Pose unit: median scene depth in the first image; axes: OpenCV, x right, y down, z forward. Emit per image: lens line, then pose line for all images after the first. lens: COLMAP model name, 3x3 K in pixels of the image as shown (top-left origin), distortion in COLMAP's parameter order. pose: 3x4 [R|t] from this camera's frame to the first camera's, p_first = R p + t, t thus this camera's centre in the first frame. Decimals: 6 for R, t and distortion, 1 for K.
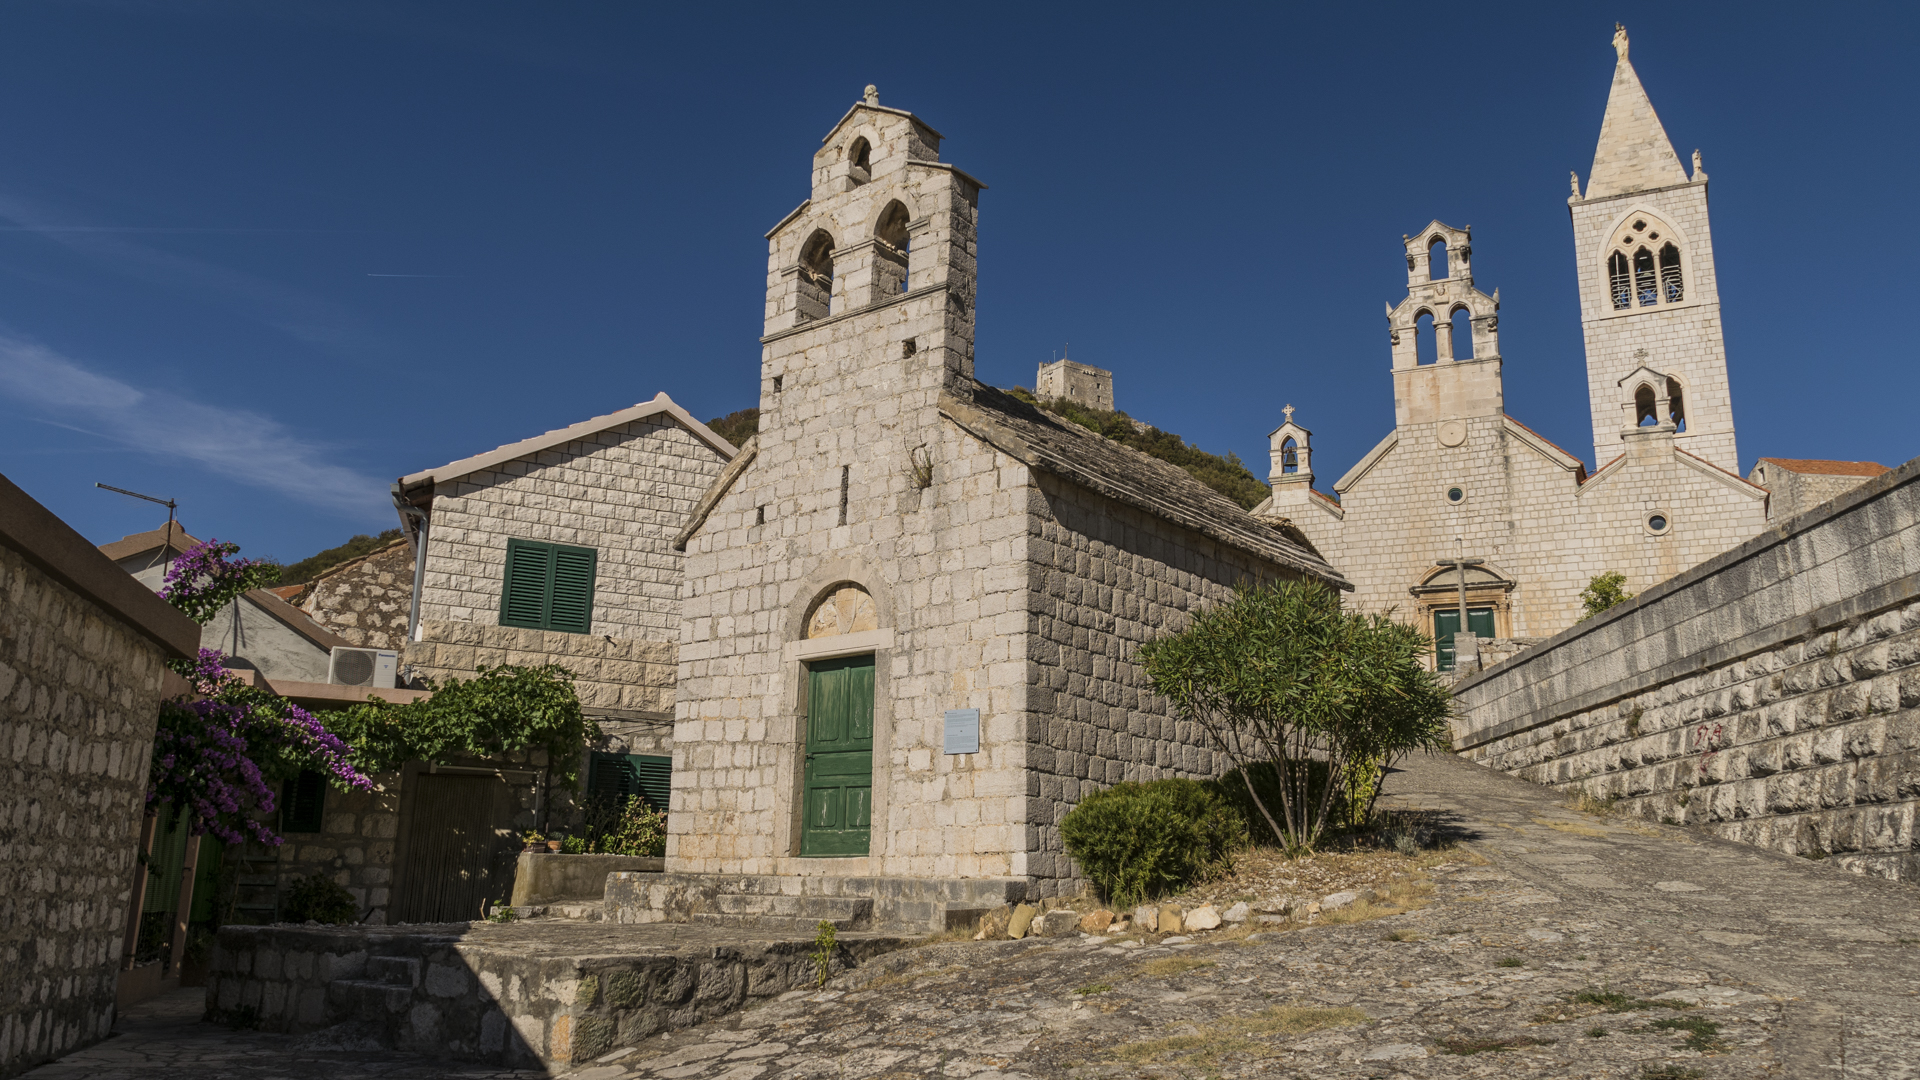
lens RADIAL K [[1381.5, 0, 960.0], [0, 1381.5, 540.0], [0, 0, 1]] dist [0.007352, 0.002897]
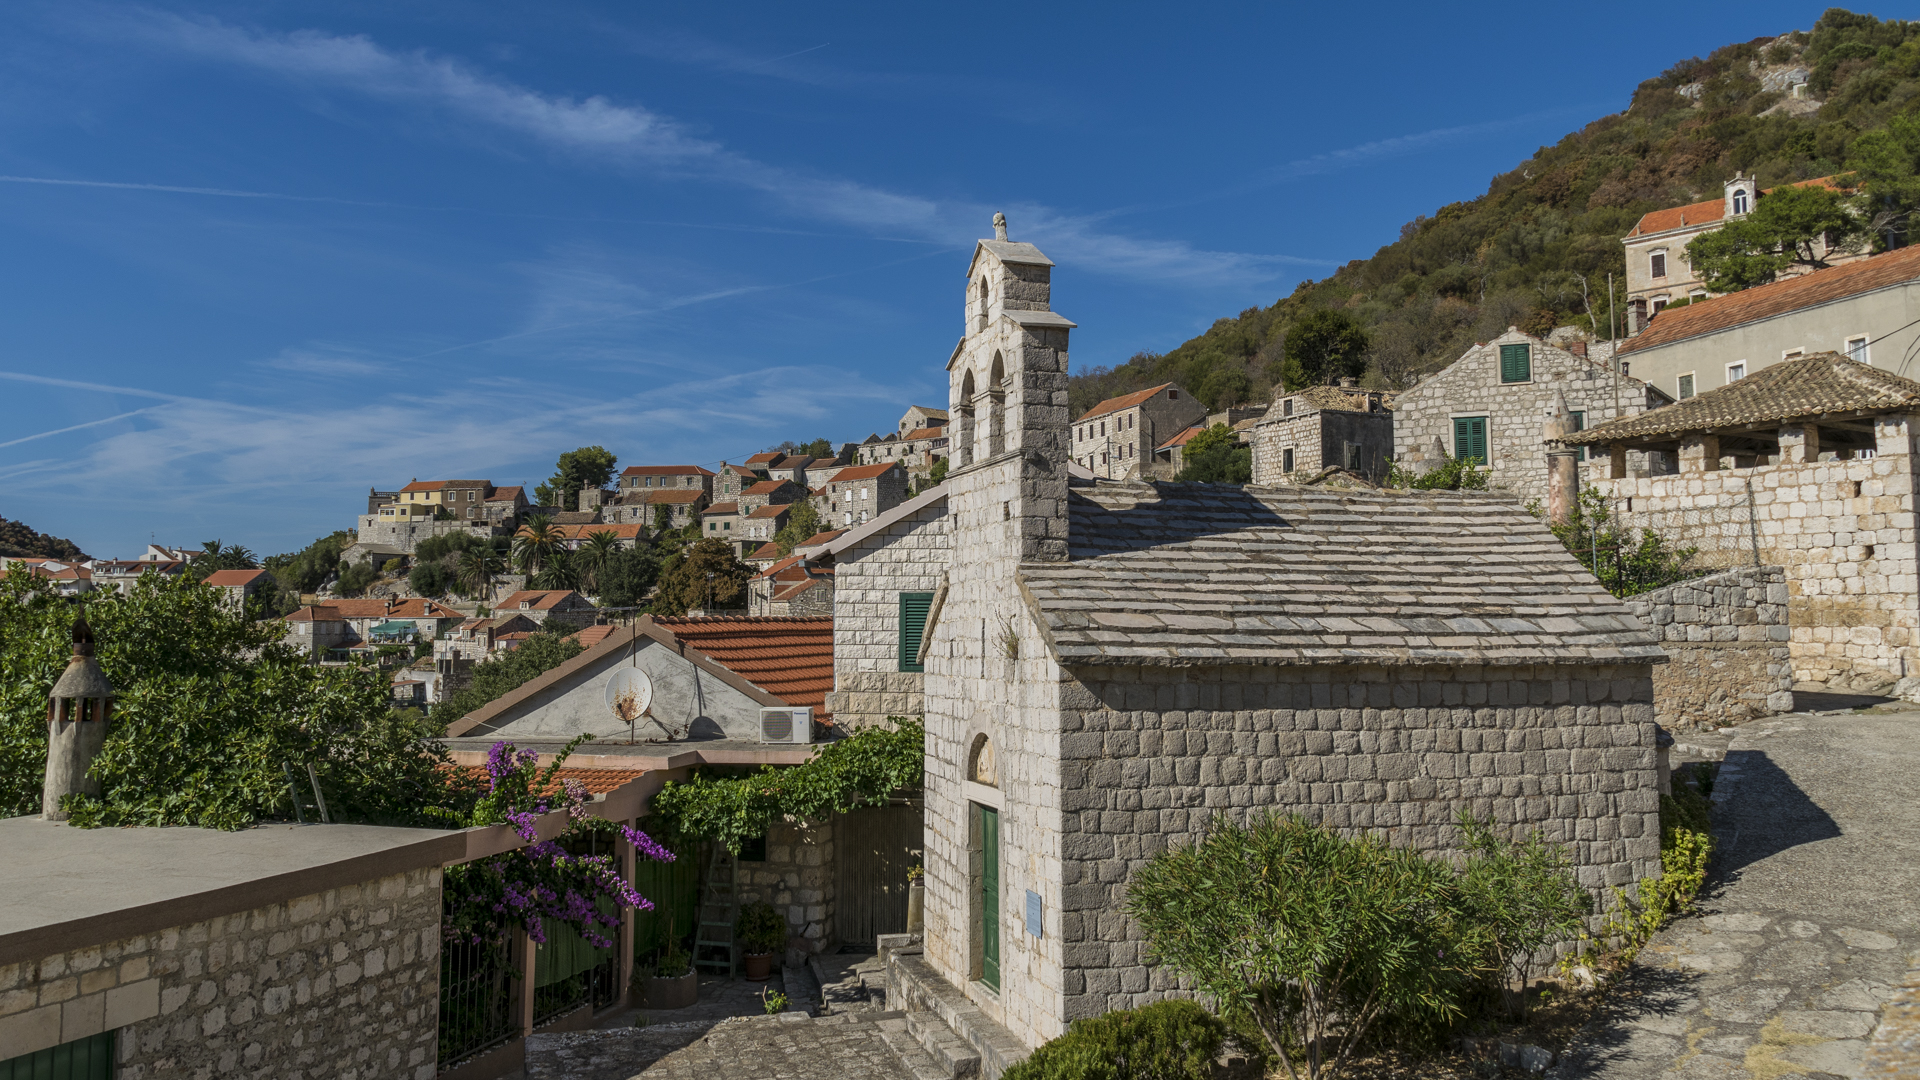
lens RADIAL K [[1381.5, 0, 960.0], [0, 1381.5, 540.0], [0, 0, 1]] dist [0.007352, 0.002897]
pose [[0.843463, -0.066824, -0.533014, 0.376591], [0.143401, 0.984235, 0.103529, -0.181504], [0.517693, -0.163758, 0.839748, 0.102019]]
